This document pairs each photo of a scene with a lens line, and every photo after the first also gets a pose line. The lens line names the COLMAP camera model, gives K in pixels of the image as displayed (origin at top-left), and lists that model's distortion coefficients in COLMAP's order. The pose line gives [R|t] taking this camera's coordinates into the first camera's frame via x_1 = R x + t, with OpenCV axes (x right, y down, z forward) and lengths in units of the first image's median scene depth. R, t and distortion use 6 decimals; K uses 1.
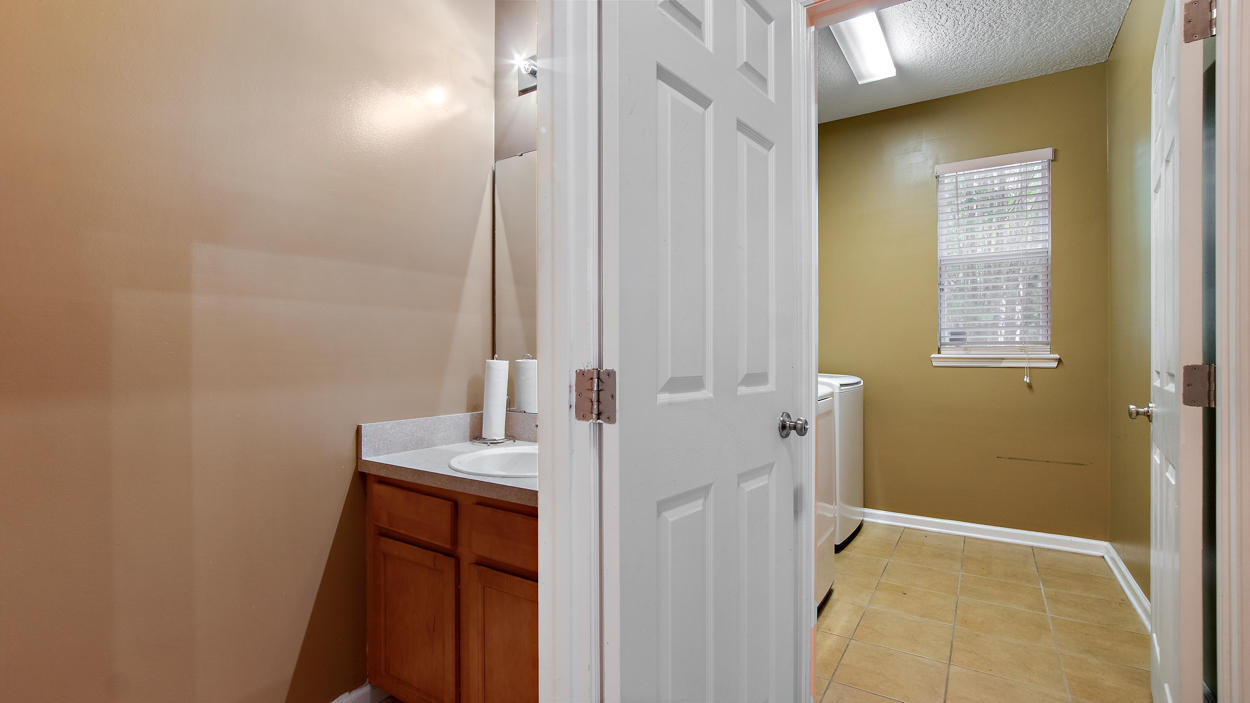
lens RADIAL K [[562.0, 0, 619.4], [0, 562.0, 360.1], [0, 0, 1]] dist [-0.011953, 0.005585]
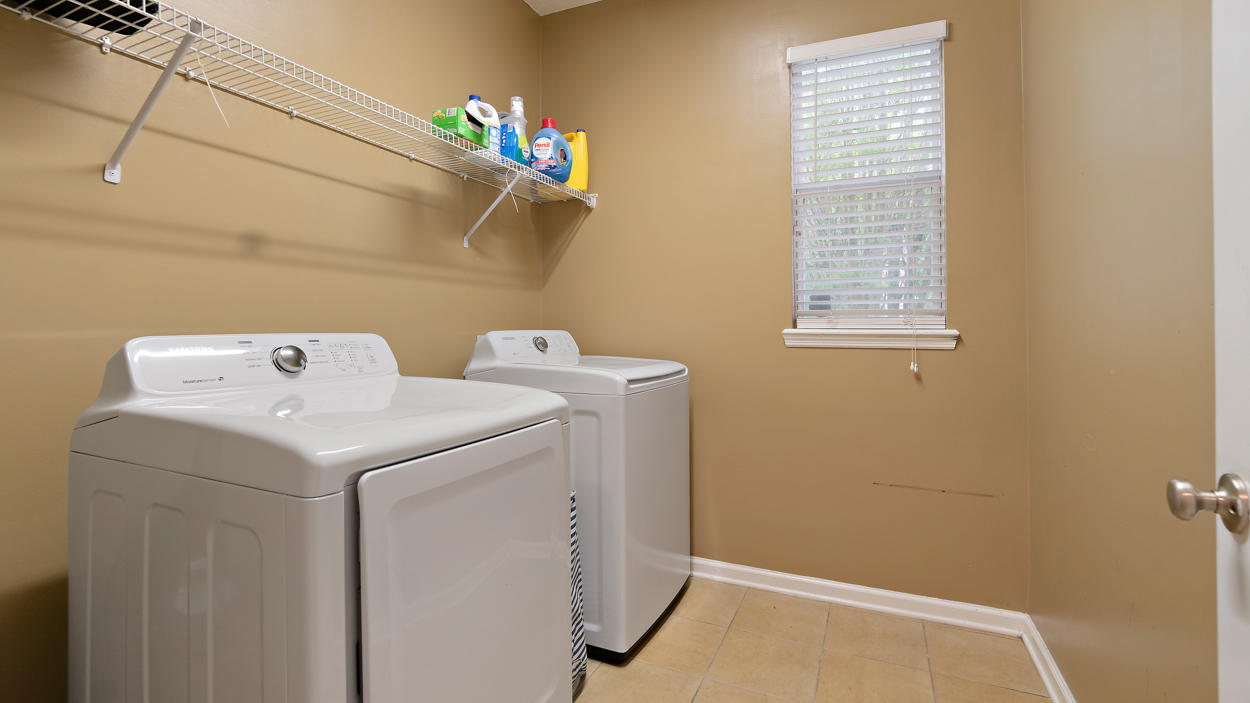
lens RADIAL K [[562.0, 0, 621.5], [0, 562.0, 320.6], [0, 0, 1]] dist [-0.011953, 0.005585]
pose [[0.988106, 0.002930, 0.153748, 0.261522], [-0.000660, 0.999890, -0.014816, -0.010074], [-0.153774, 0.014538, 0.987999, 0.365018]]
